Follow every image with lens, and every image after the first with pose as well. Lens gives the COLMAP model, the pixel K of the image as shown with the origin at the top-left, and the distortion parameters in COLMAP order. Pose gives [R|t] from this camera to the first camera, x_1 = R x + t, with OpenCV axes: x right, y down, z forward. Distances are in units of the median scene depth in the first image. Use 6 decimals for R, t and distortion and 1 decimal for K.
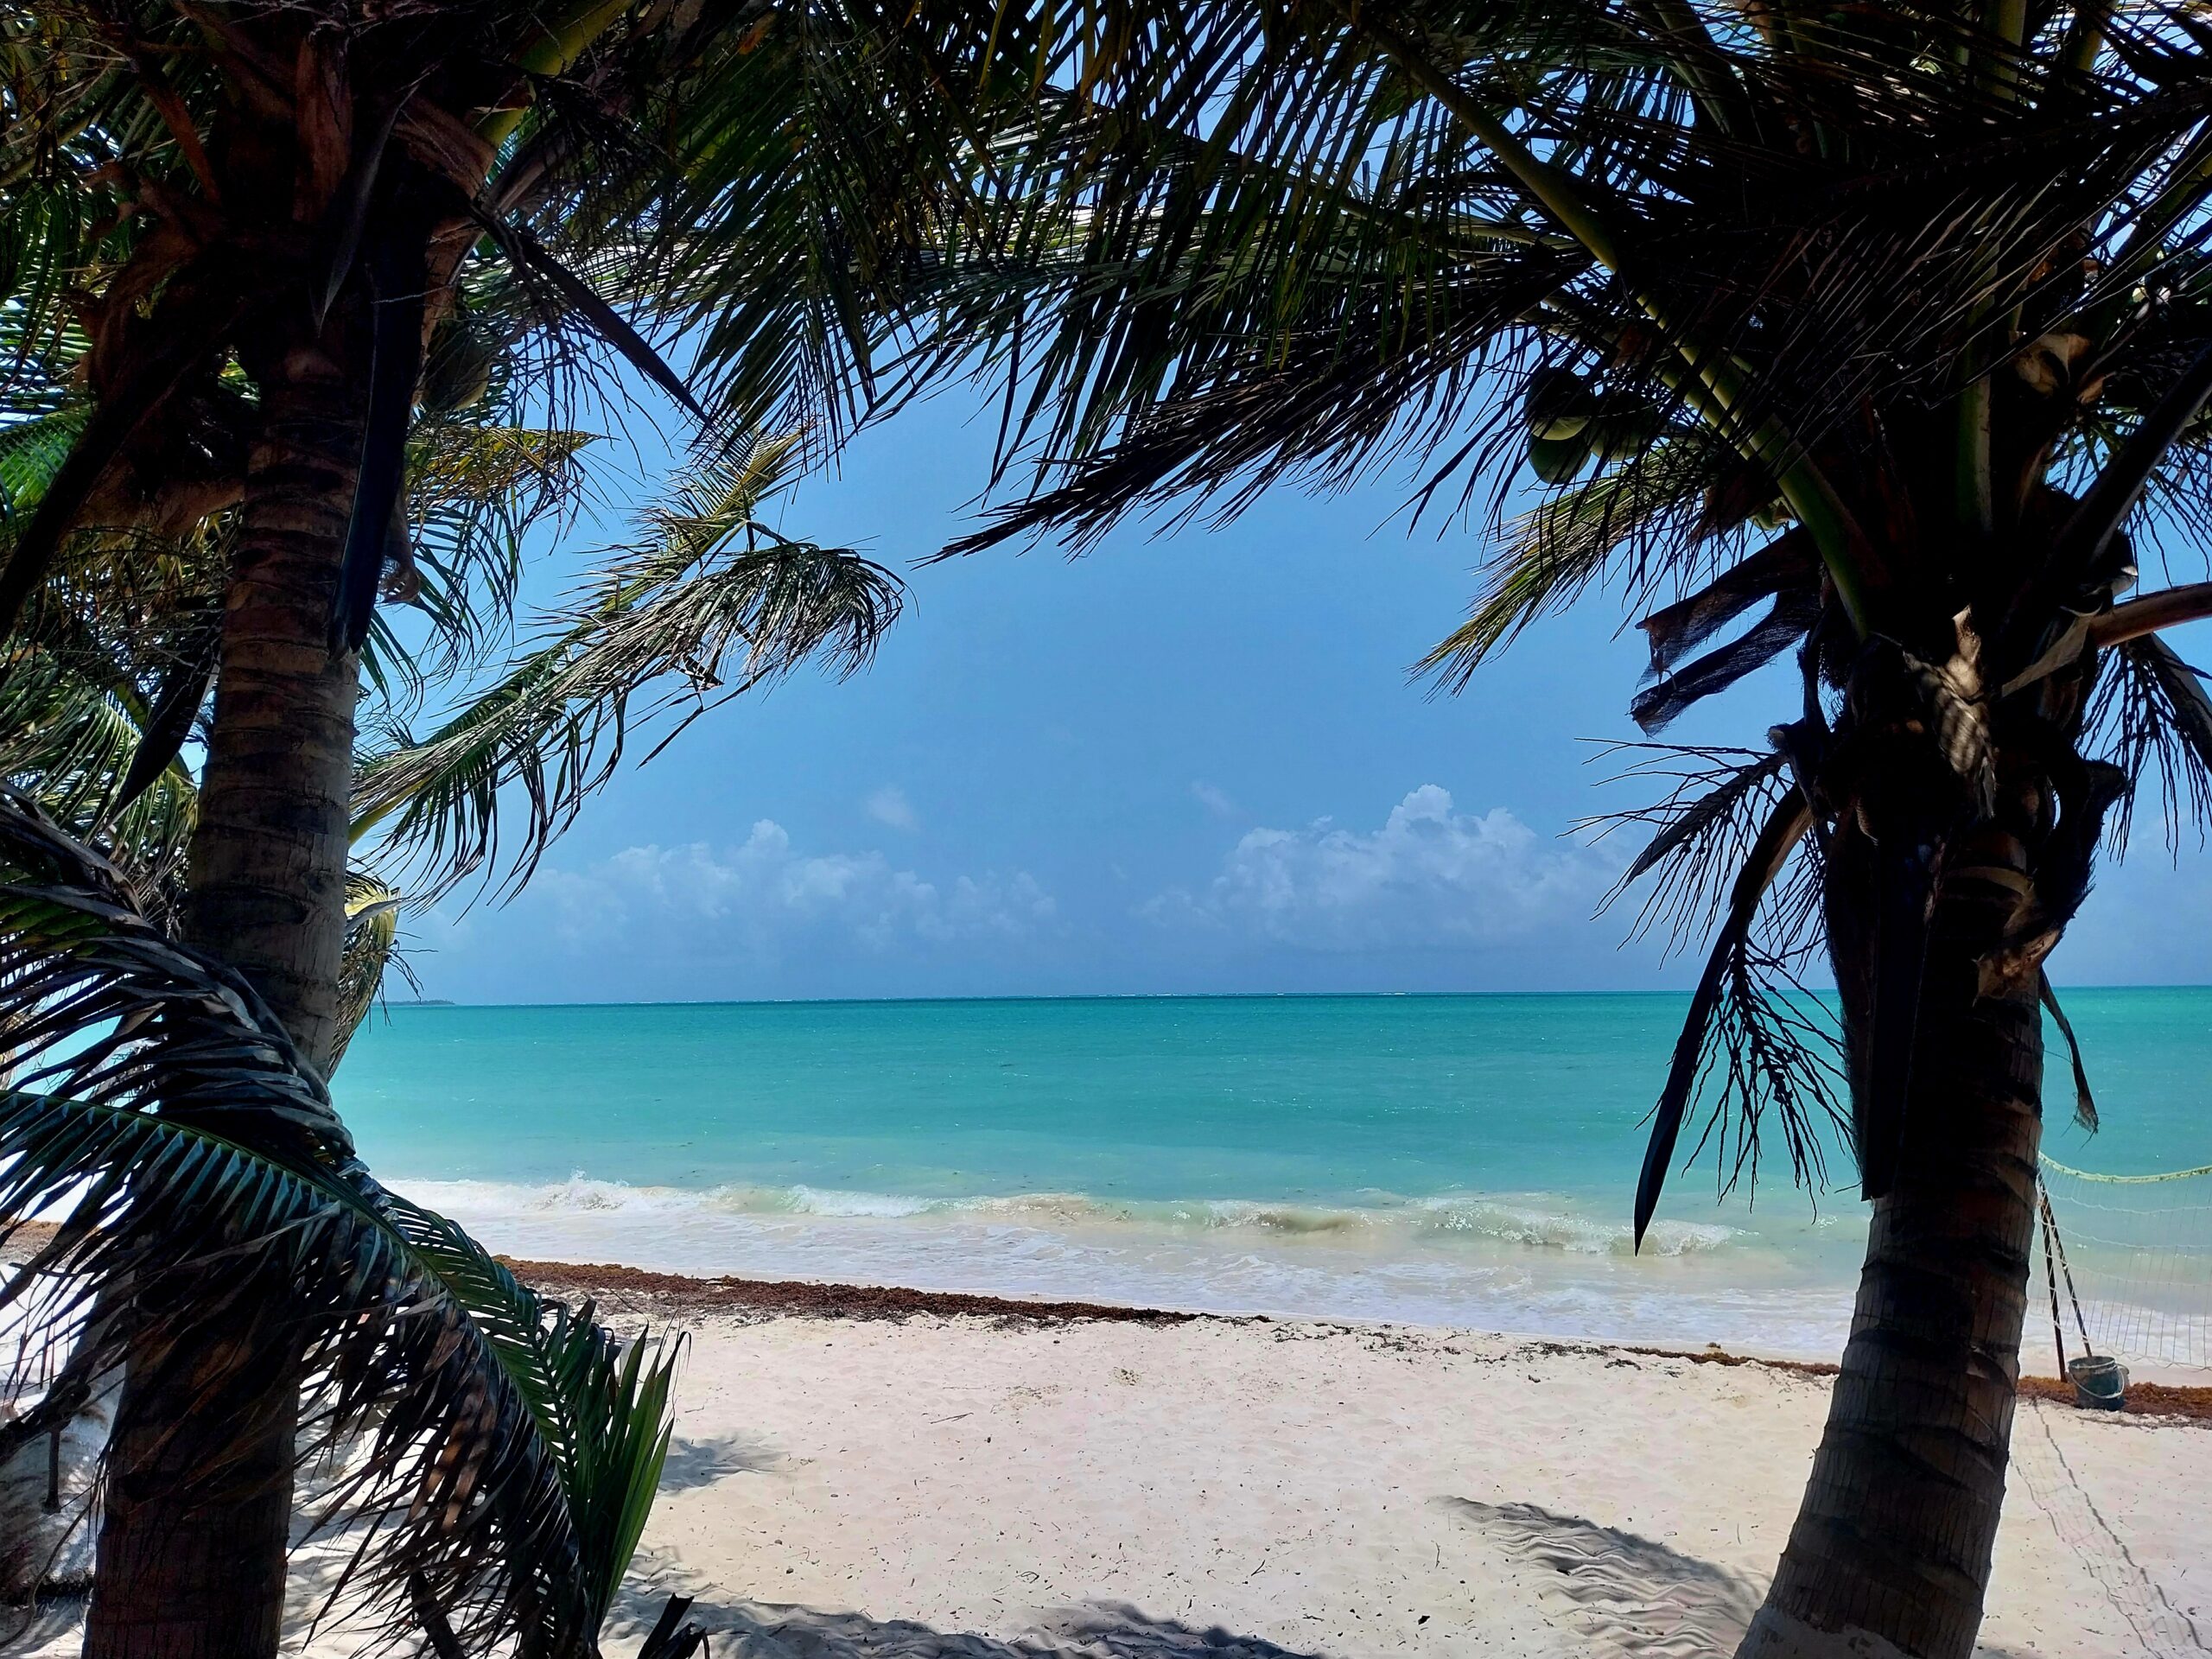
lens RADIAL K [[1664.9, 0, 1102.3], [0, 1664.9, 833.8], [0, 0, 1]] dist [0.003212, -0.049117]
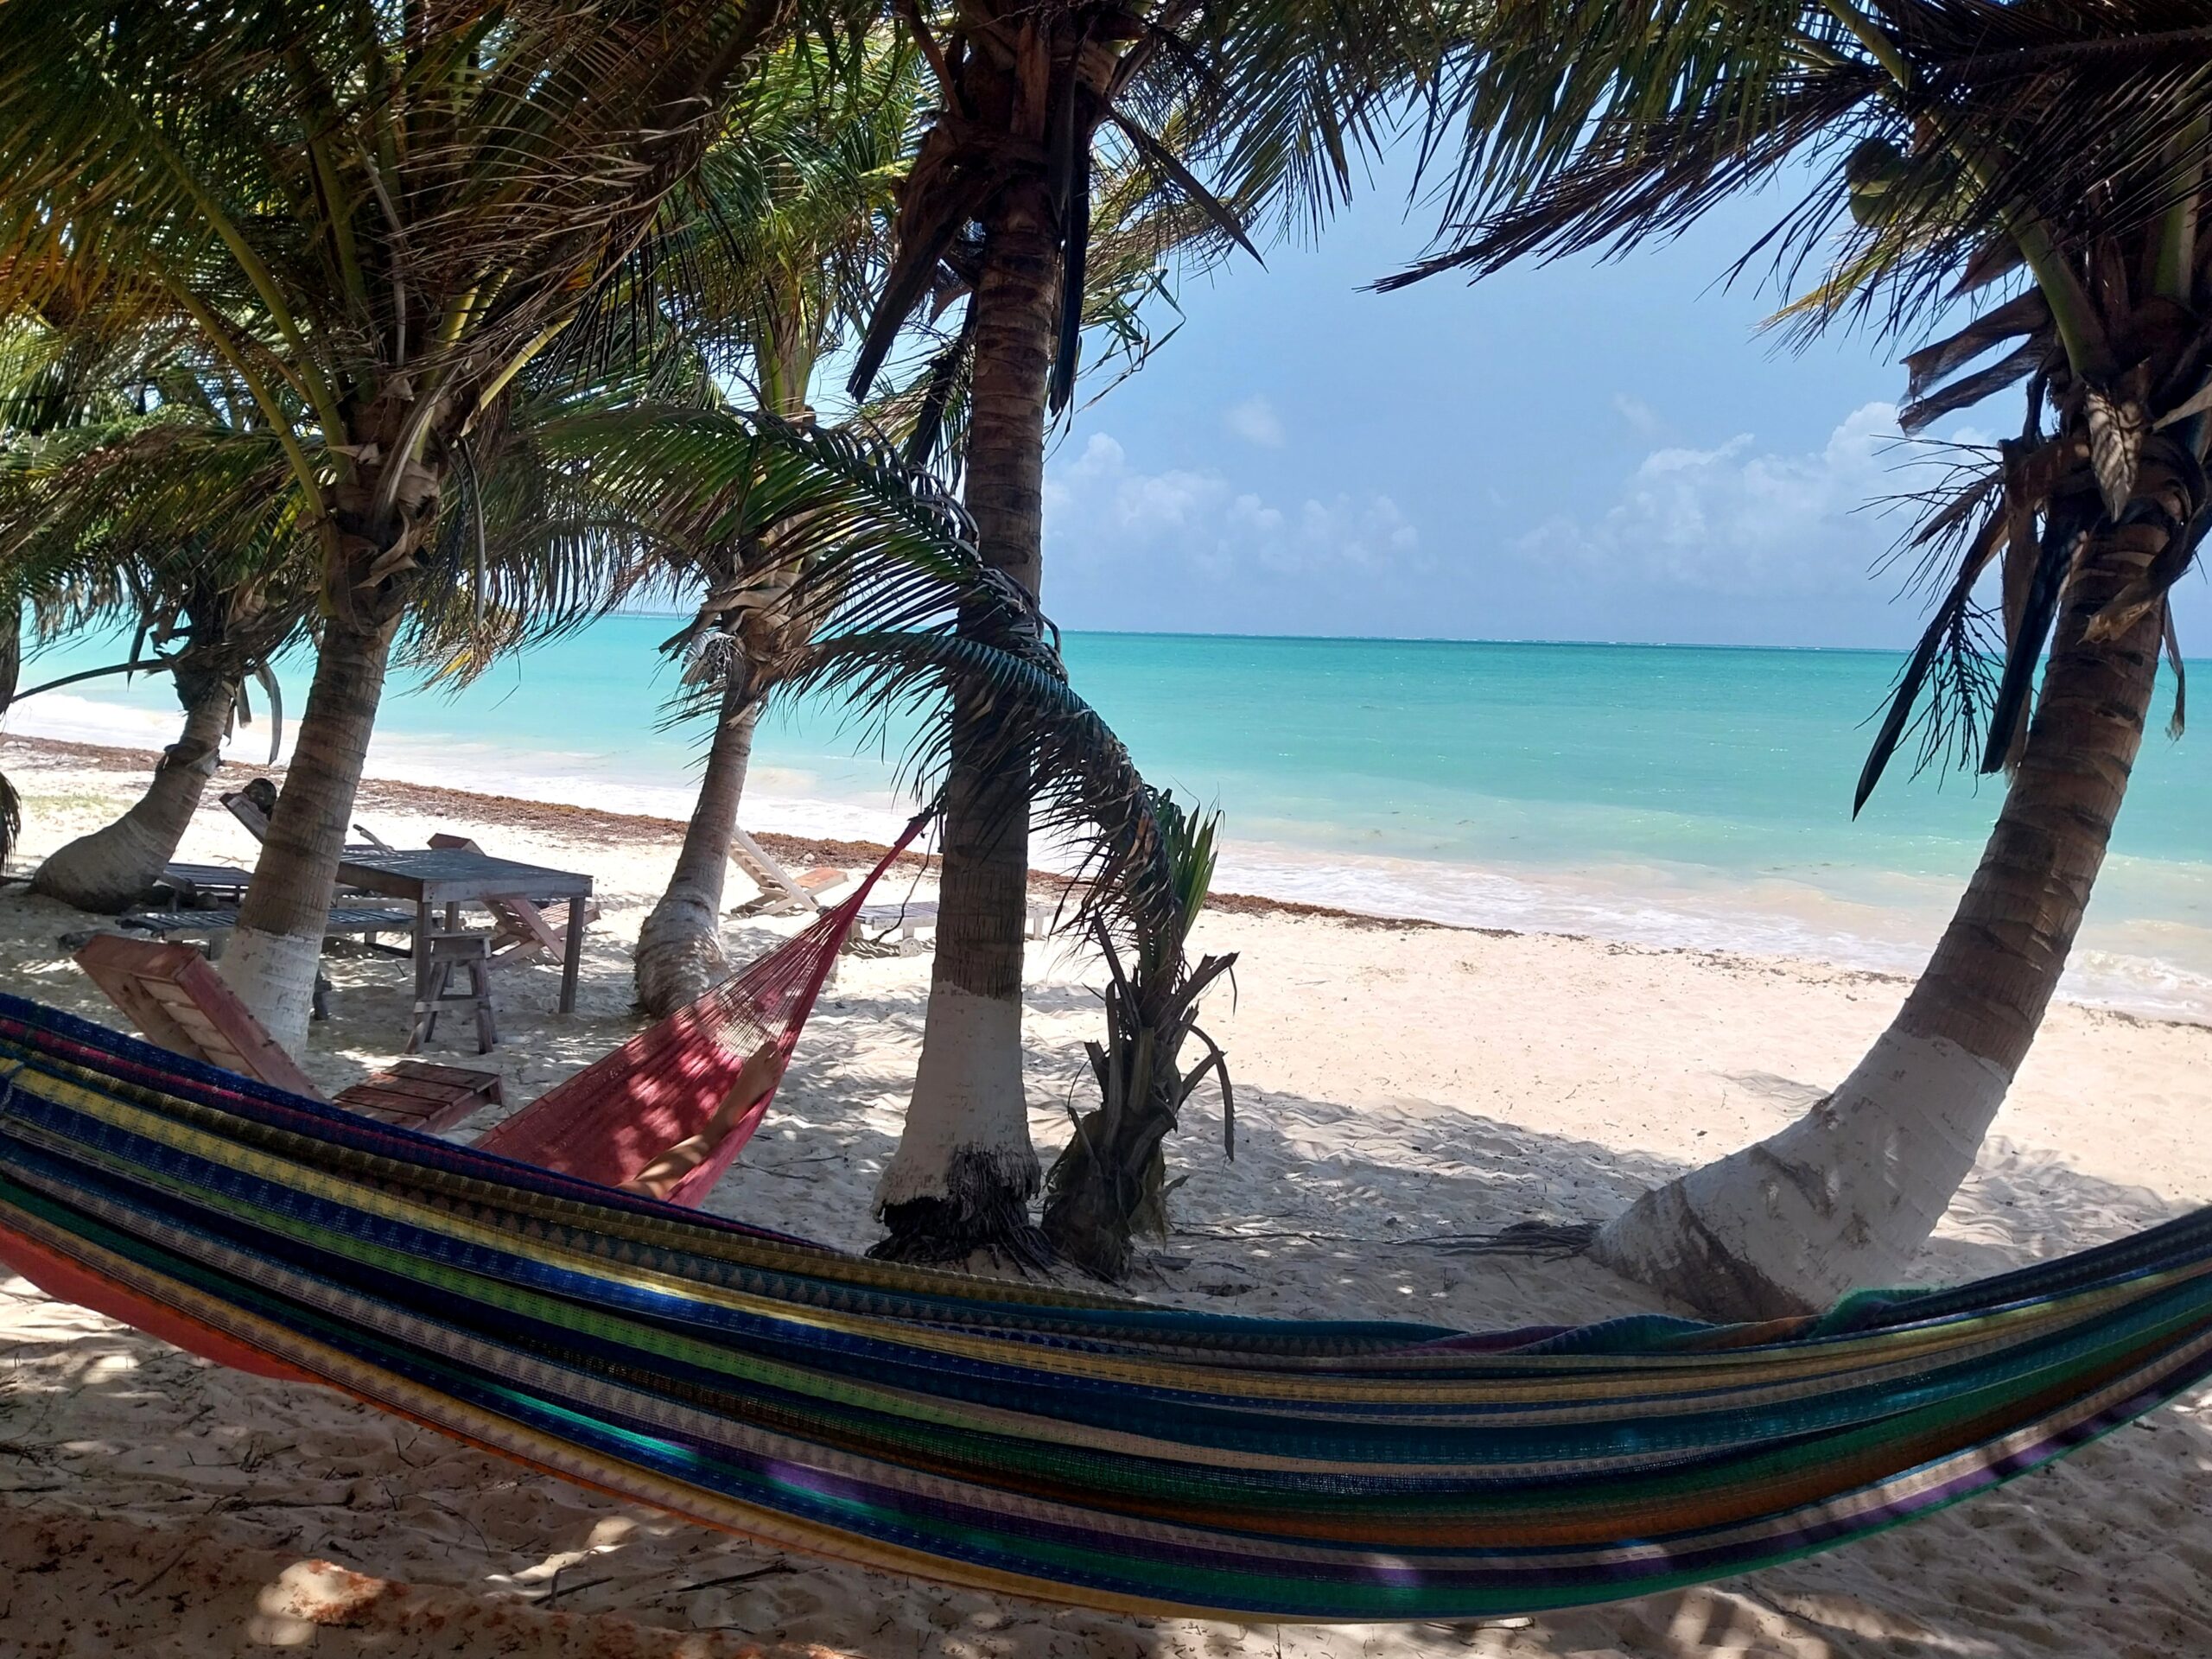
lens RADIAL K [[1664.9, 0, 1102.3], [0, 1664.9, 833.8], [0, 0, 1]] dist [0.003212, -0.049117]
pose [[0.977136, 0.062178, -0.203322, -0.013339], [-0.015729, 0.974803, 0.222511, -0.038654], [0.212035, -0.214226, 0.953493, -0.478743]]
